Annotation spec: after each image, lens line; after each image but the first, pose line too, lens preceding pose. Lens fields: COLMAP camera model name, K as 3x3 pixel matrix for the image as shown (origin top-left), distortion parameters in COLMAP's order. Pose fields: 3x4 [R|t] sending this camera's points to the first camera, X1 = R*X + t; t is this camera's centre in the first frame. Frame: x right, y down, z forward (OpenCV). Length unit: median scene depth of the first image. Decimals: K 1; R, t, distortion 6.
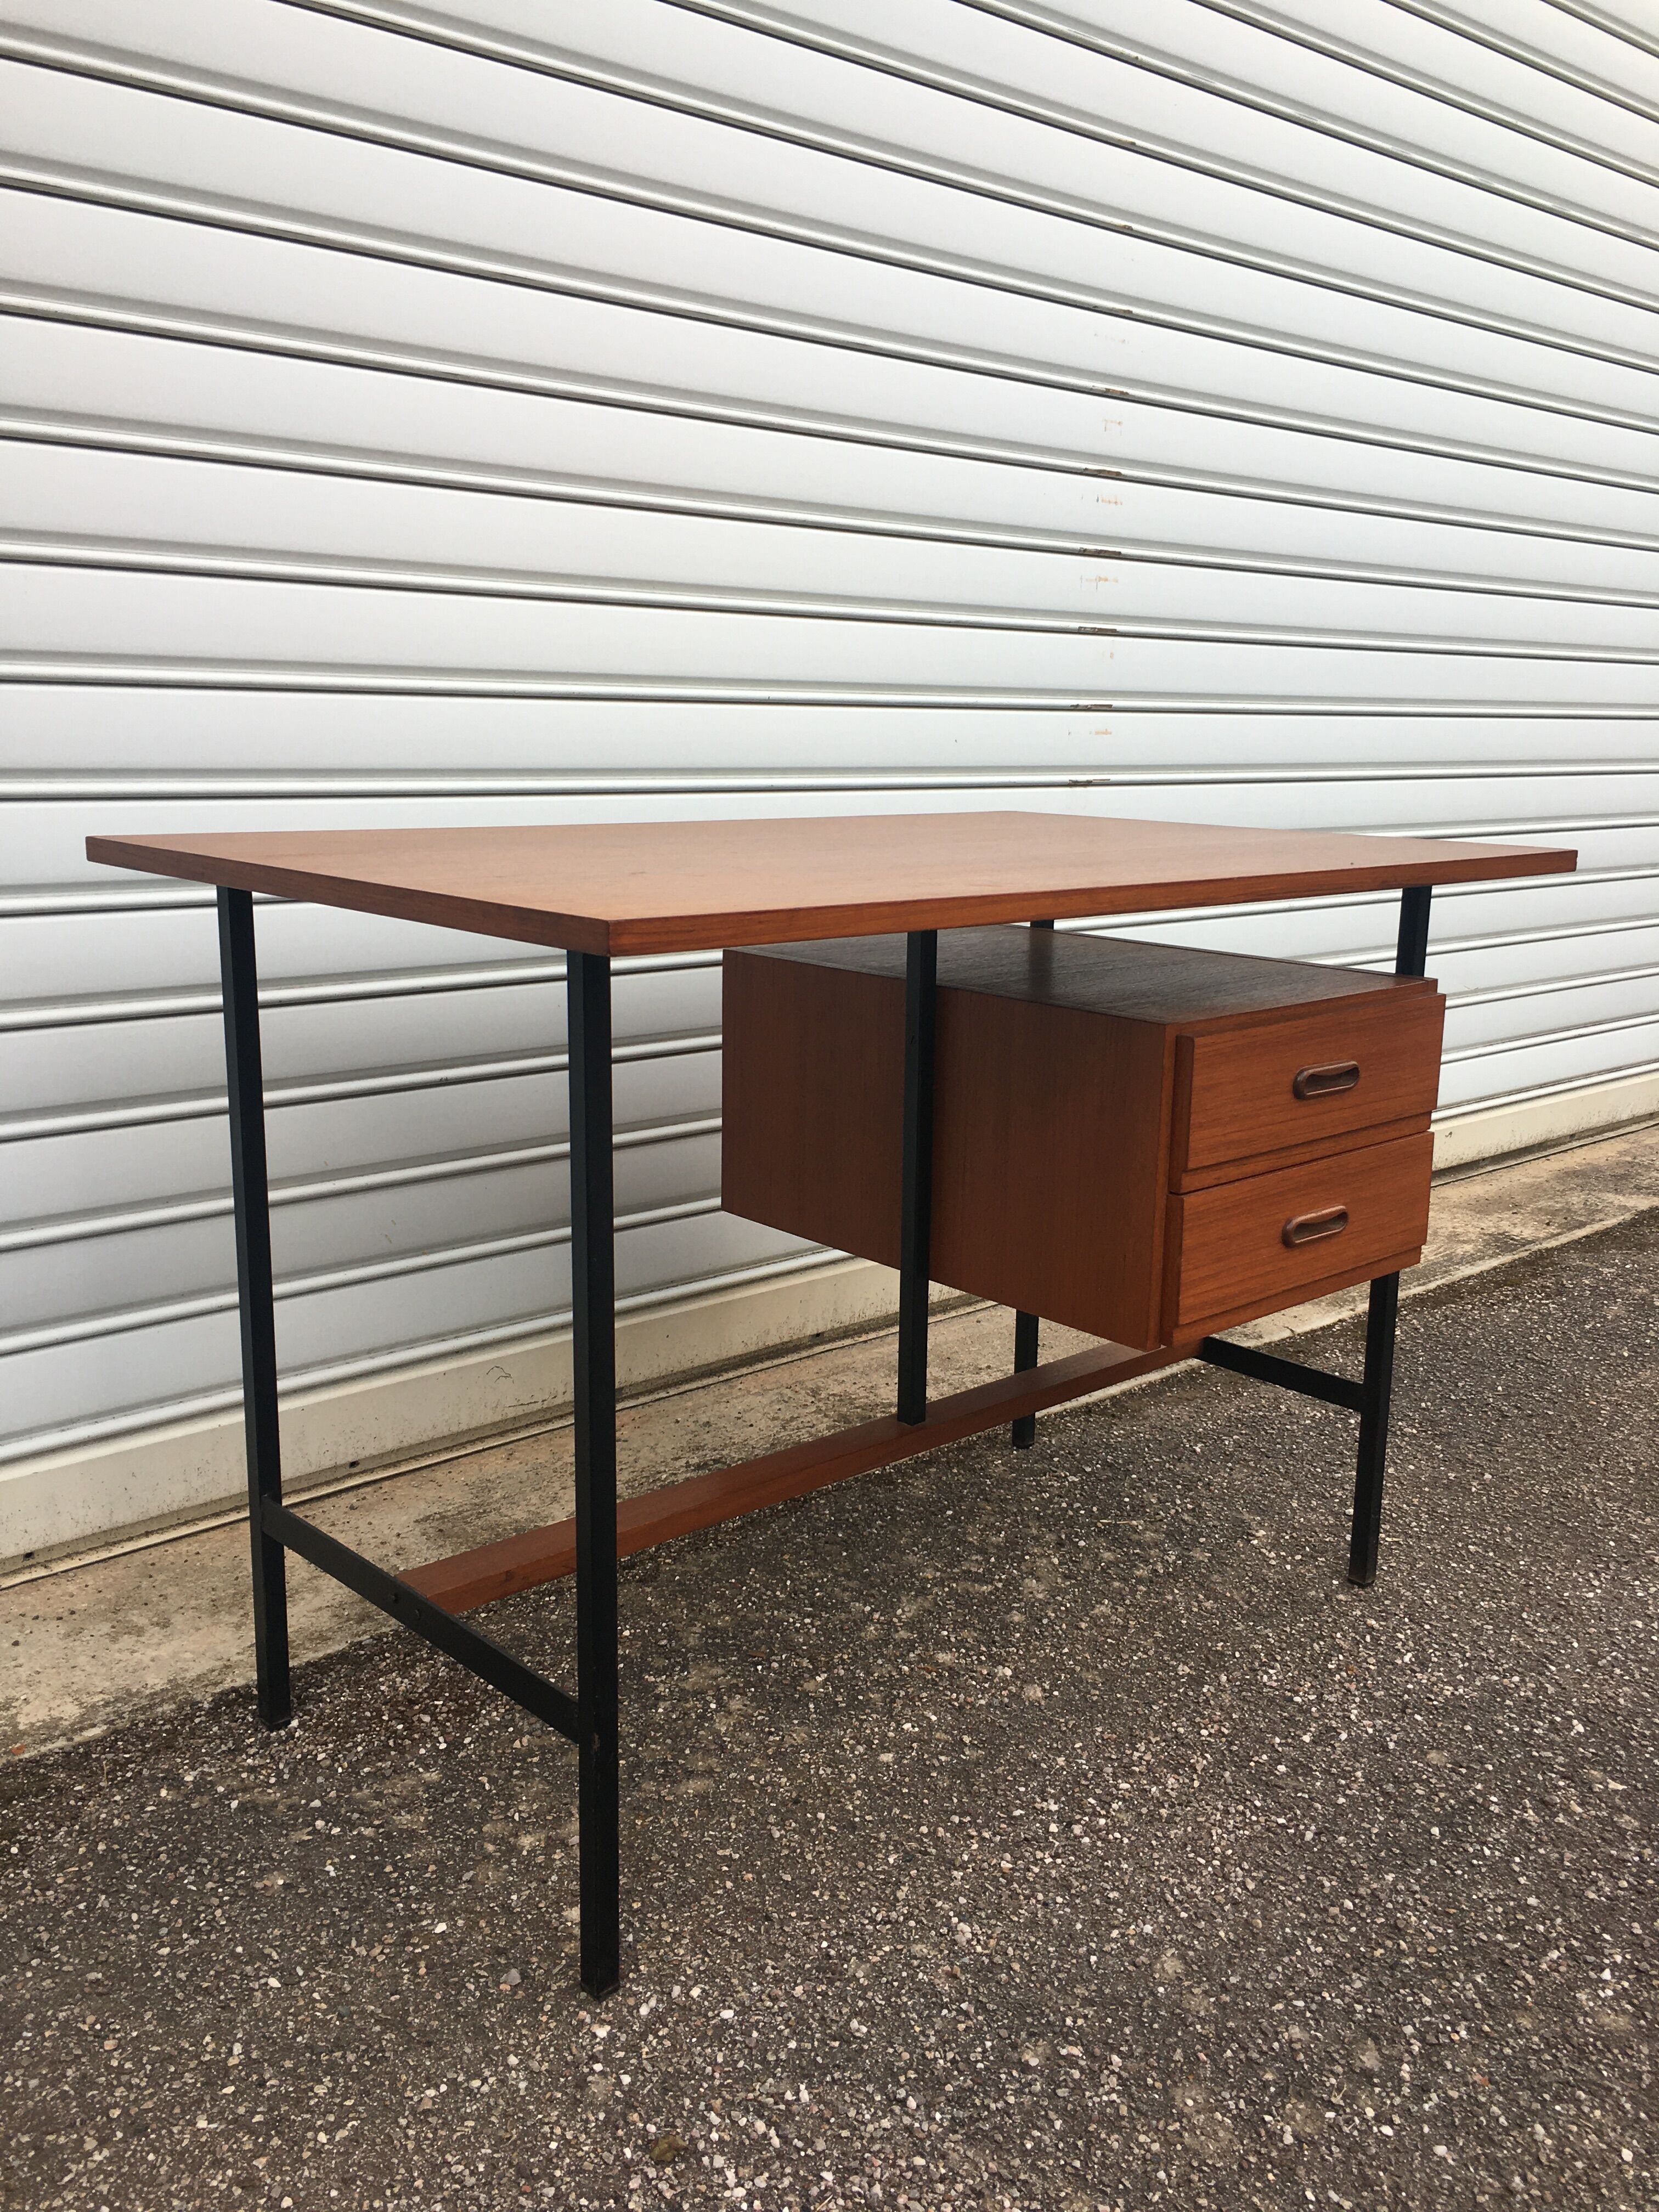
lens RADIAL K [[1881.2, 0, 827.9], [0, 1881.2, 1113.1], [0, 0, 1]] dist [0.081508, -0.118645]
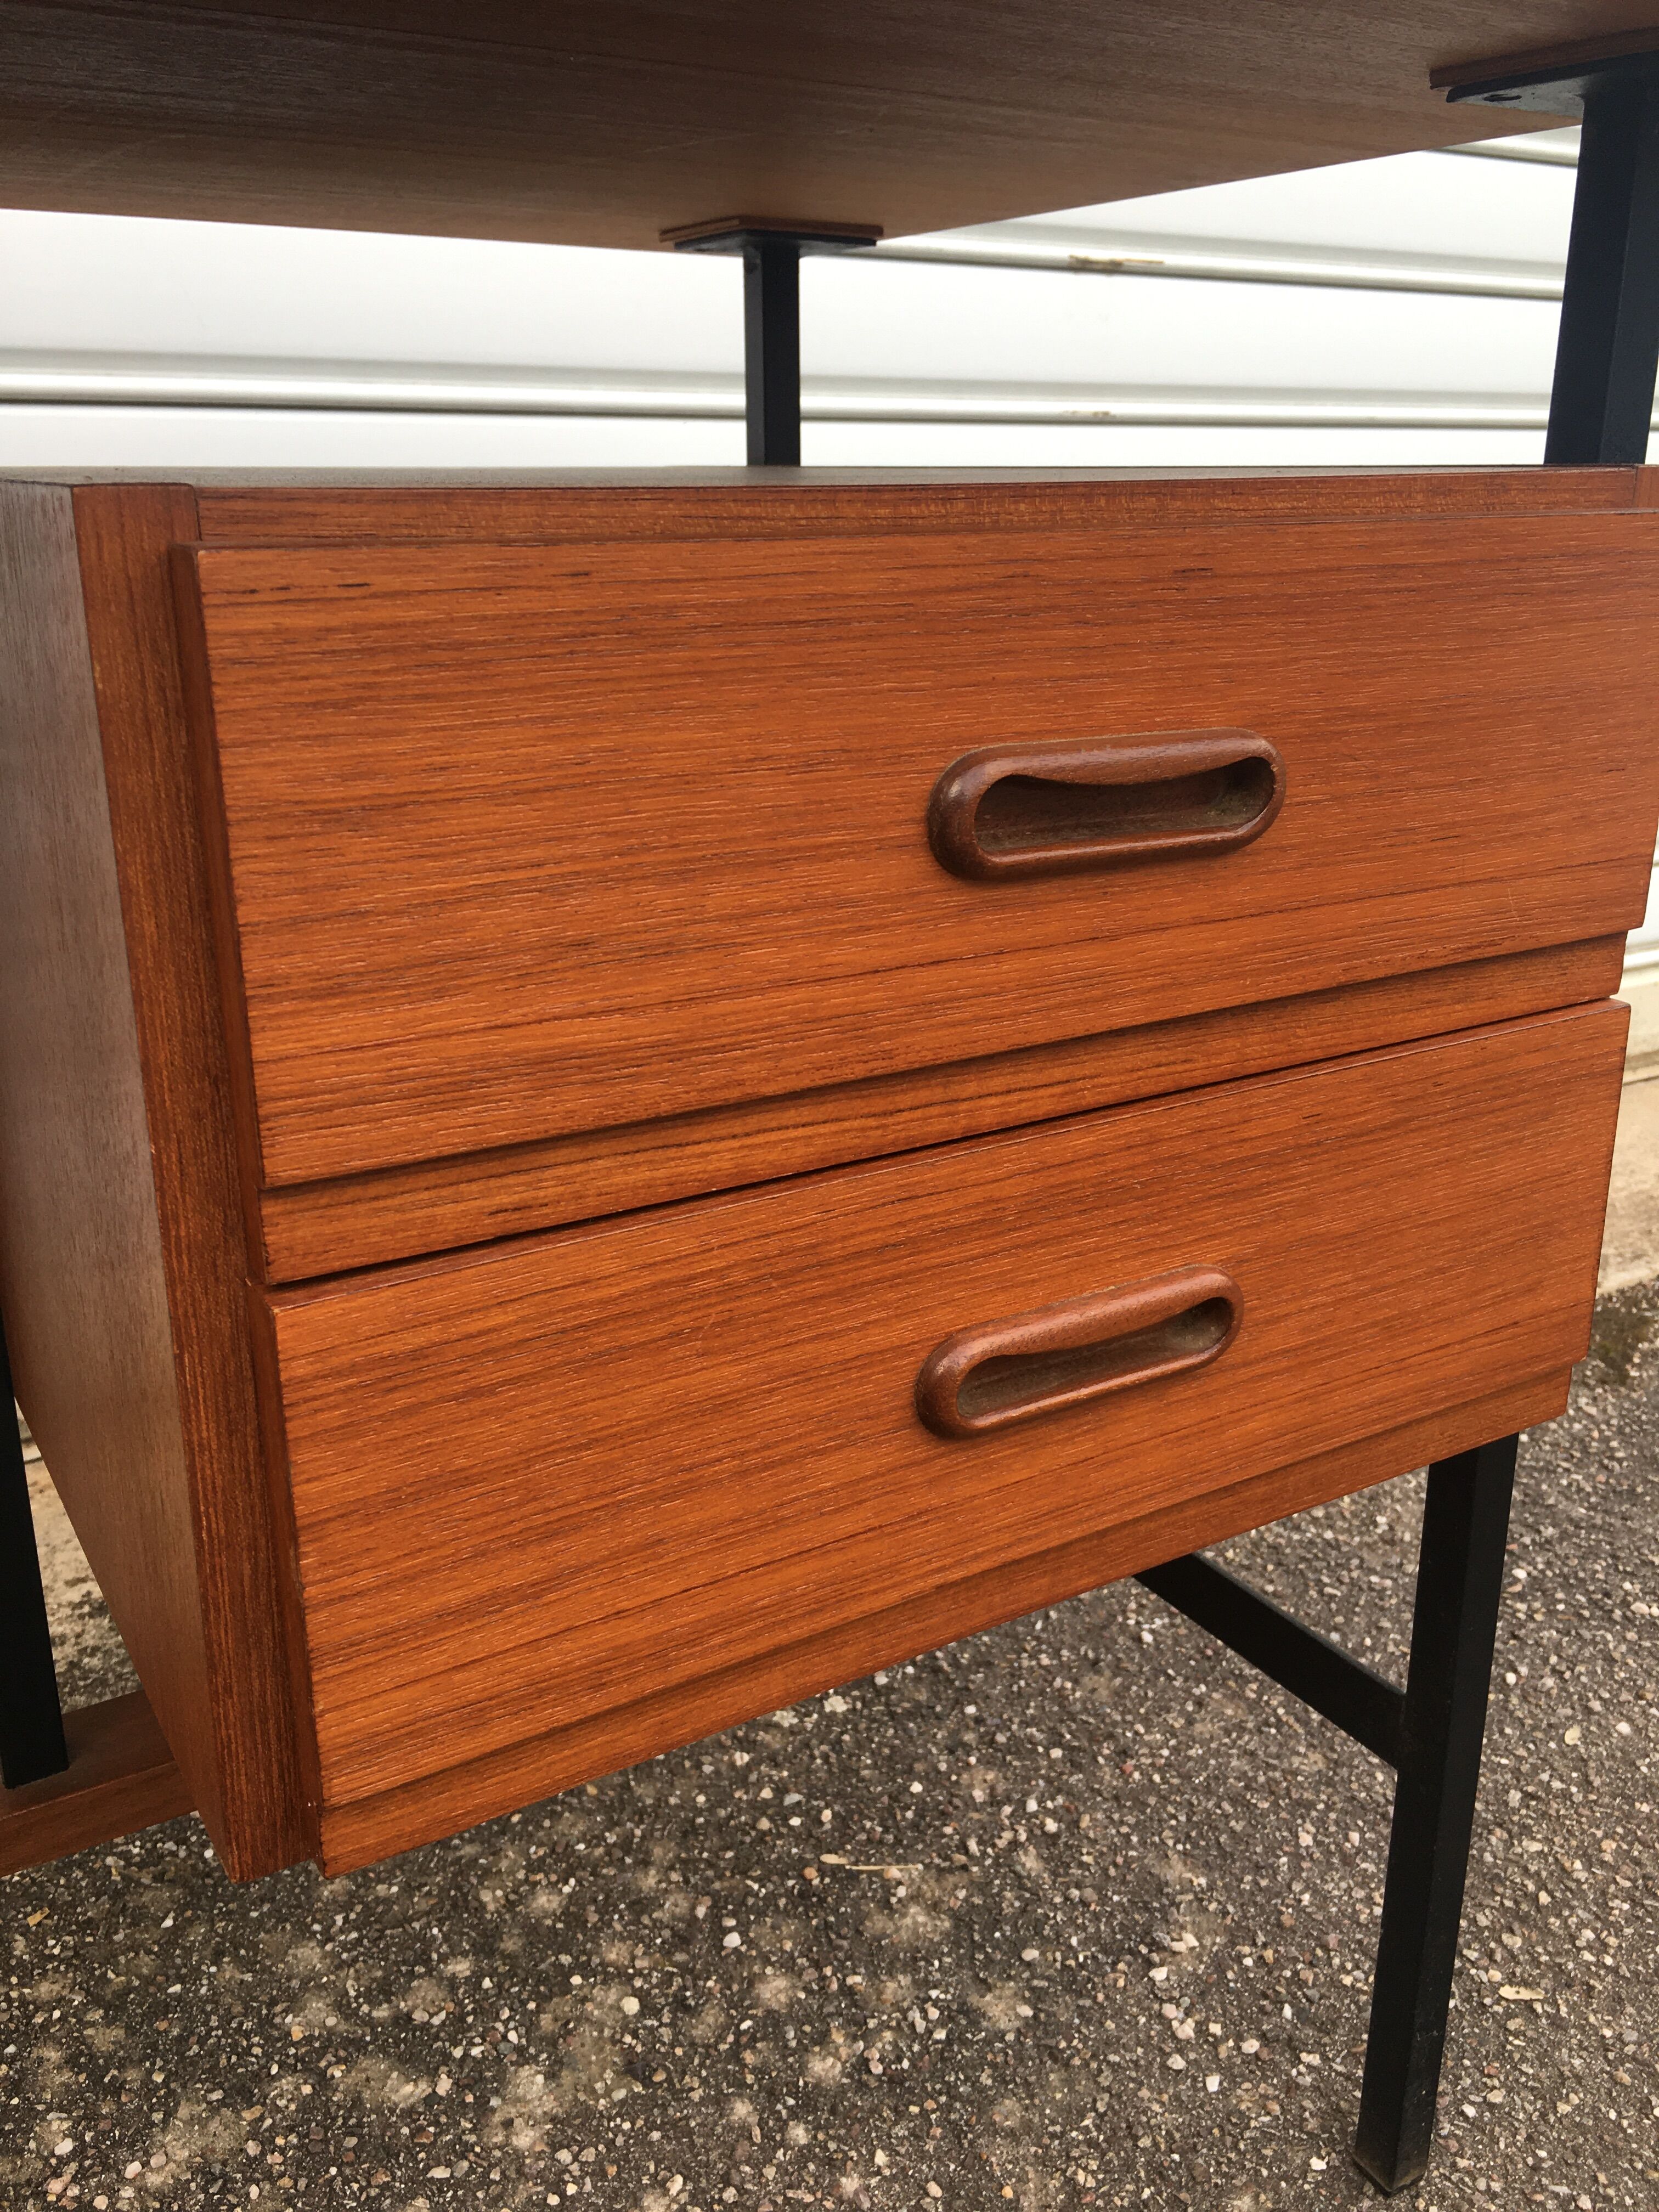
lens RADIAL K [[1898.0, 0, 824.4], [0, 1898.0, 1108.0], [0, 0, 1]] dist [0.074191, -0.114542]
pose [[0.982089, 0.042569, -0.183547, 0.271222], [-0.022276, 0.993544, 0.111240, -0.004643], [0.187097, -0.105159, 0.976697, 0.733498]]
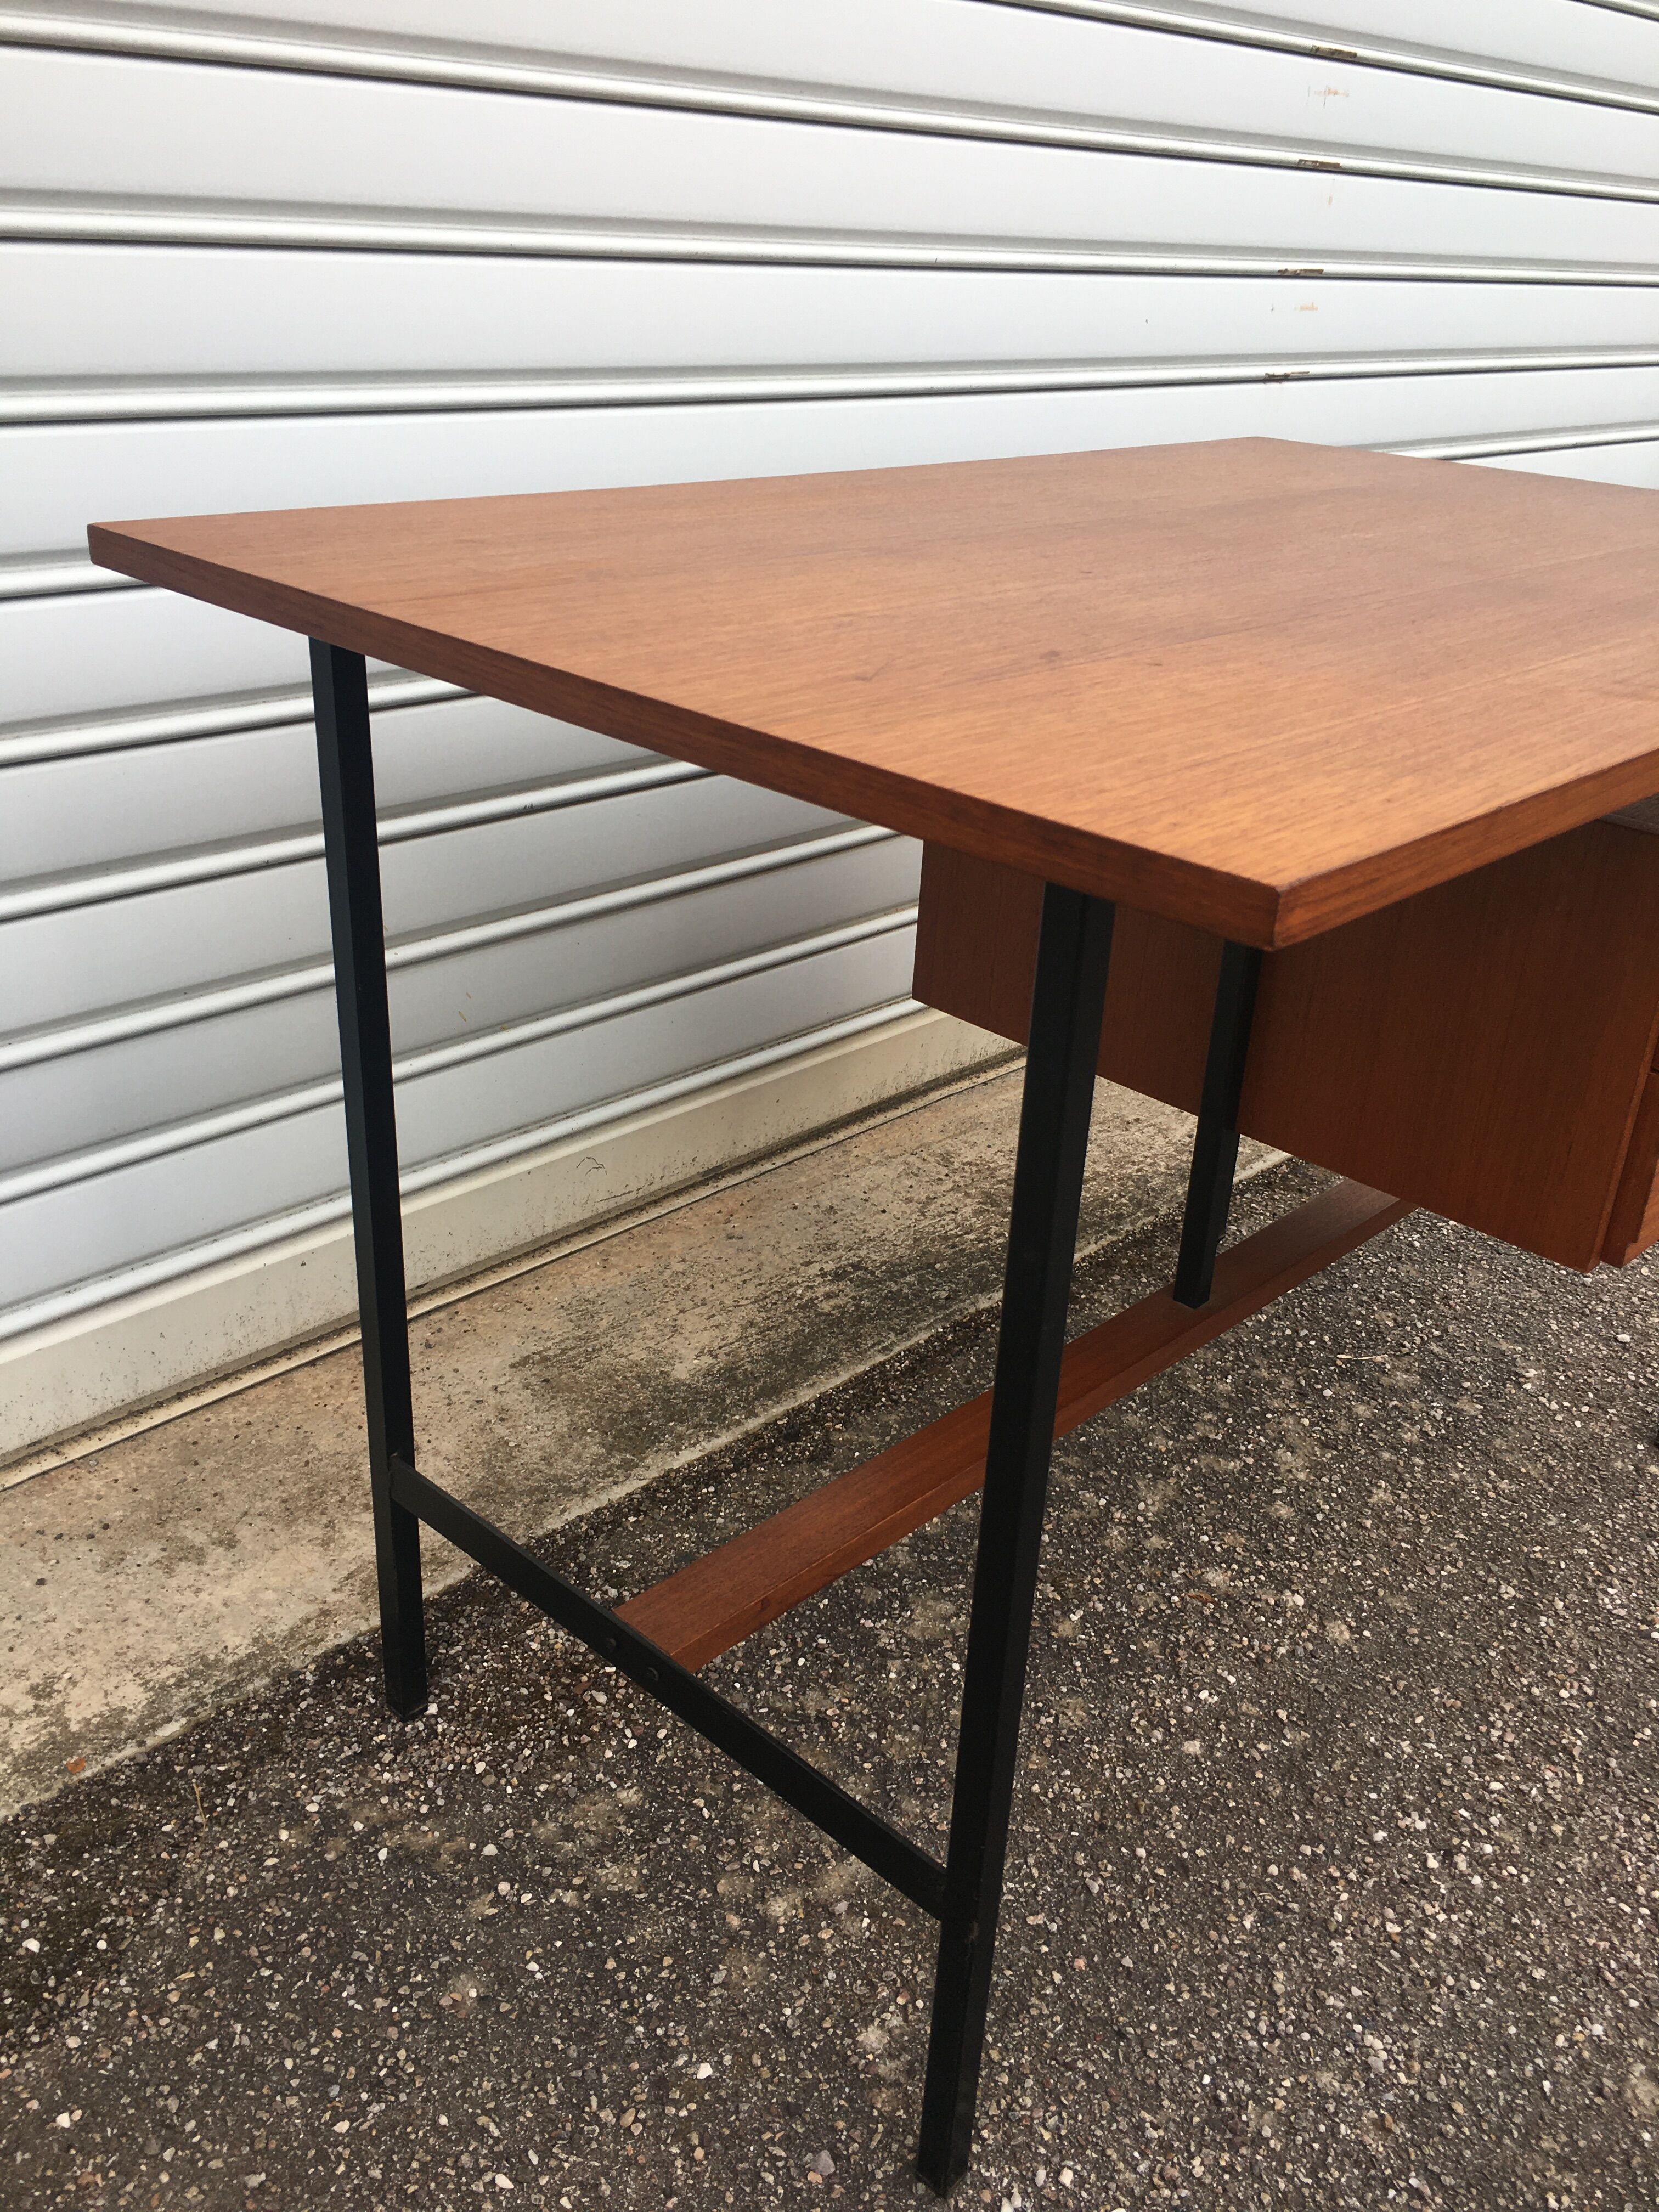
lens RADIAL K [[1881.2, 0, 827.9], [0, 1881.2, 1113.1], [0, 0, 1]] dist [0.081508, -0.118645]
pose [[0.997547, 0.004012, 0.069880, -0.171565], [-0.020356, 0.971833, 0.234791, -0.097985], [-0.066969, -0.235637, 0.969531, 0.291118]]
